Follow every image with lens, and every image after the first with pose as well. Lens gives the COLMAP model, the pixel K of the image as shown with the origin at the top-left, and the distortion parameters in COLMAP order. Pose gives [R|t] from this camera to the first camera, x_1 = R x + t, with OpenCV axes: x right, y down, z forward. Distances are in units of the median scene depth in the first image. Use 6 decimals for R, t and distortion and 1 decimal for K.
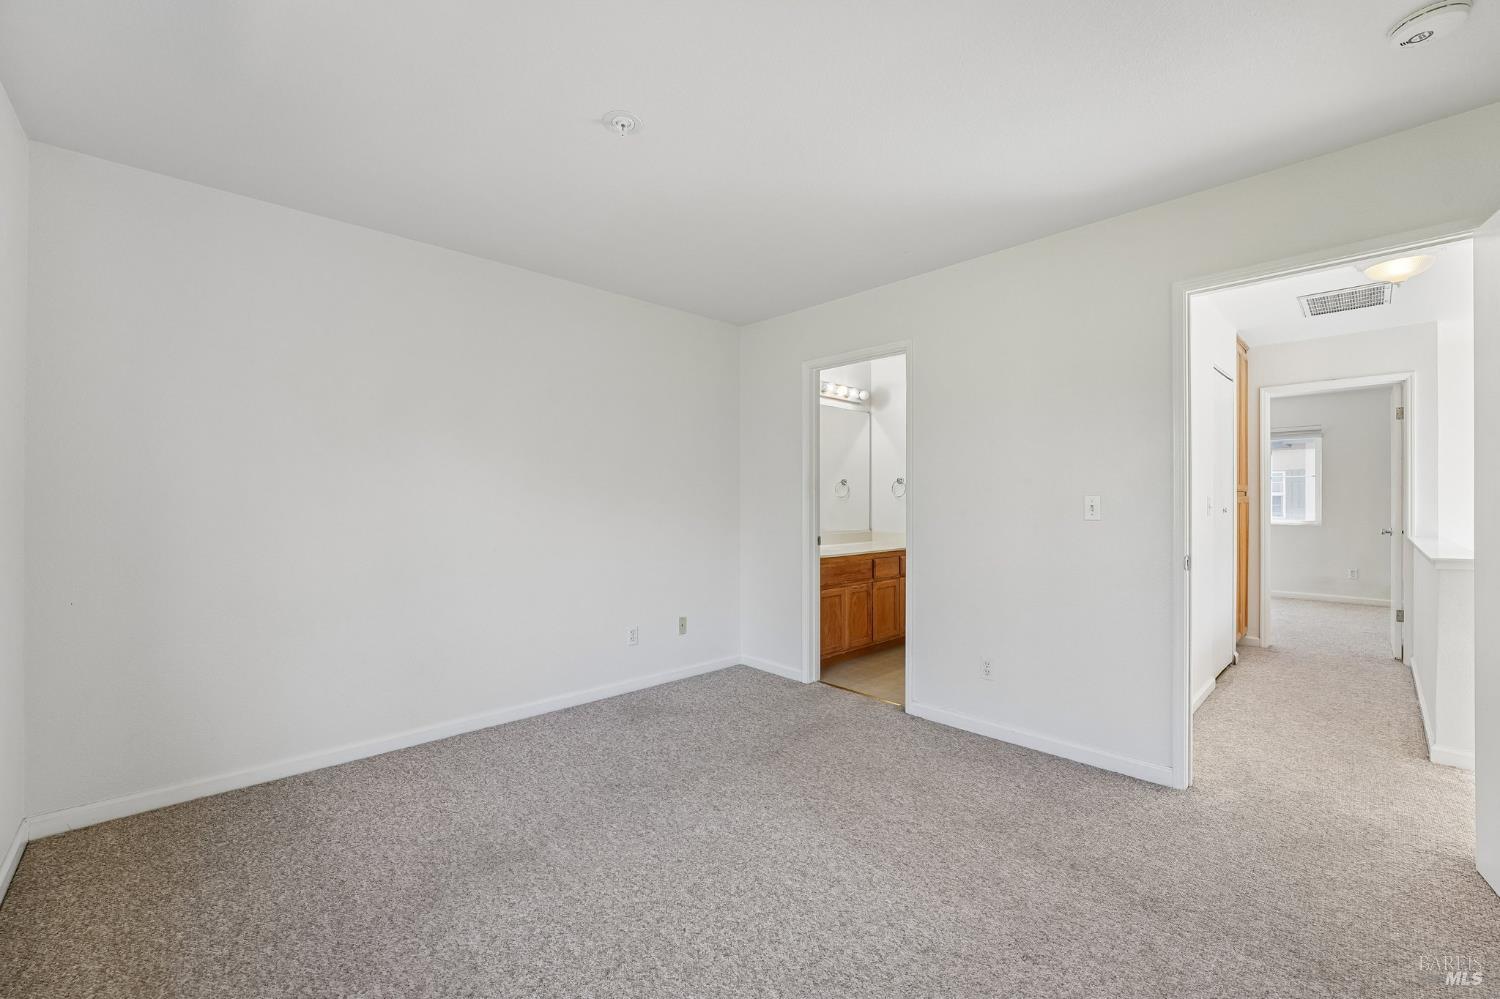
lens RADIAL K [[613.9, 0, 730.4], [0, 613.9, 495.1], [0, 0, 1]] dist [-0.012069, 0.004025]
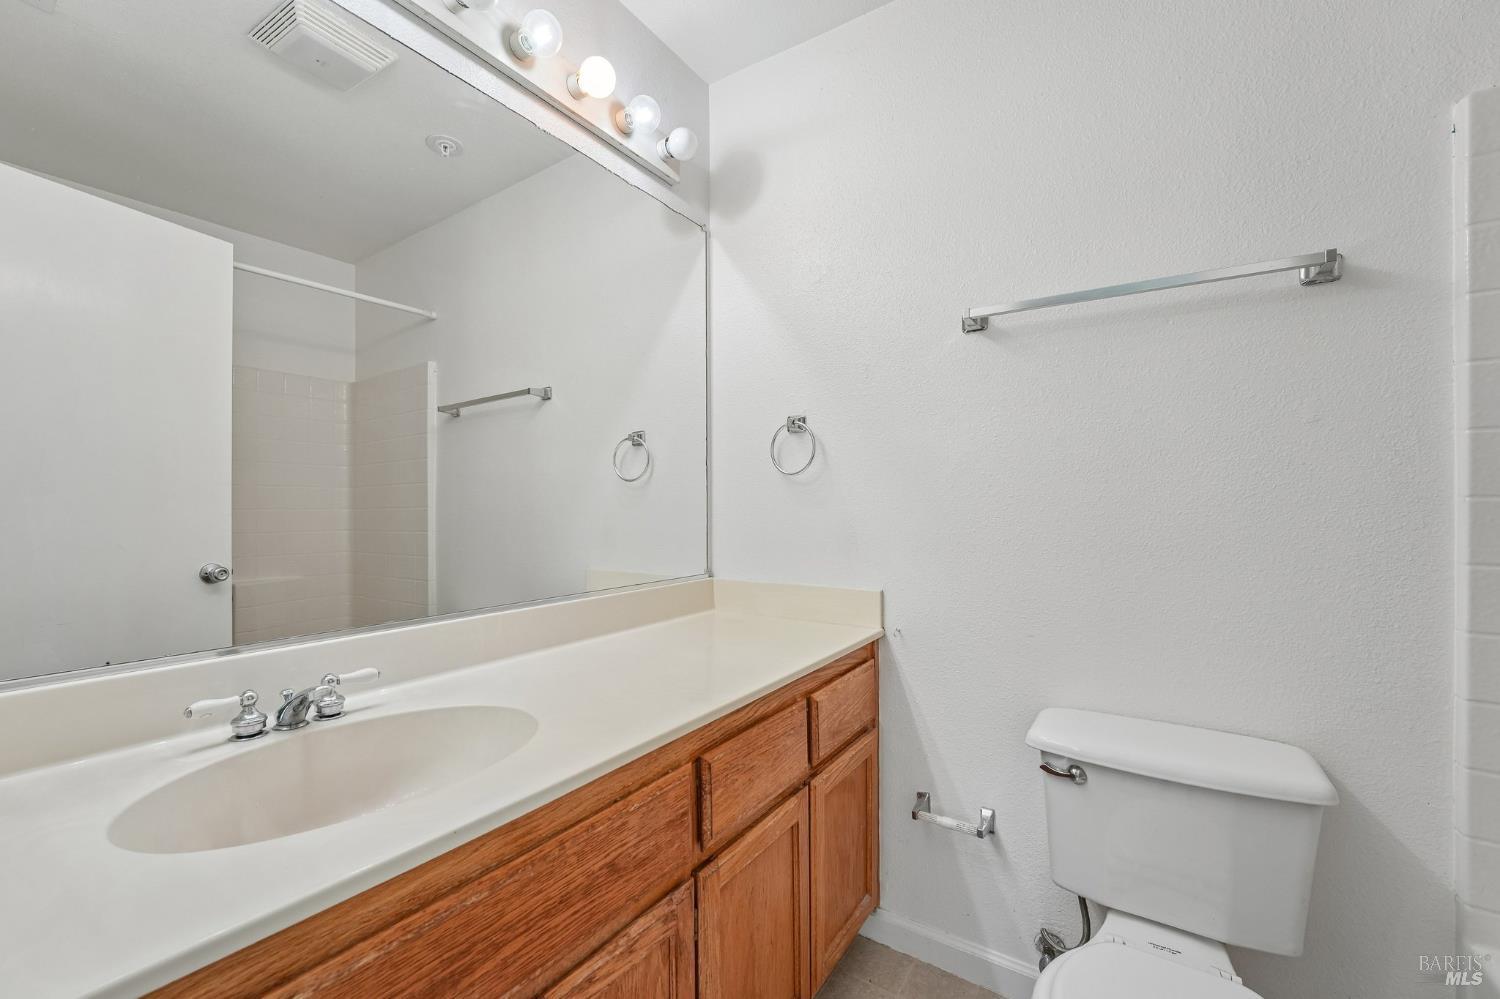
lens RADIAL K [[613.9, 0, 730.4], [0, 613.9, 495.1], [0, 0, 1]] dist [-0.012069, 0.004025]
pose [[0.975445, -0.004314, 0.220200, 0.169286], [0.004014, 0.999990, 0.001811, 0.011876], [-0.220205, -0.000883, 0.975453, 0.682254]]
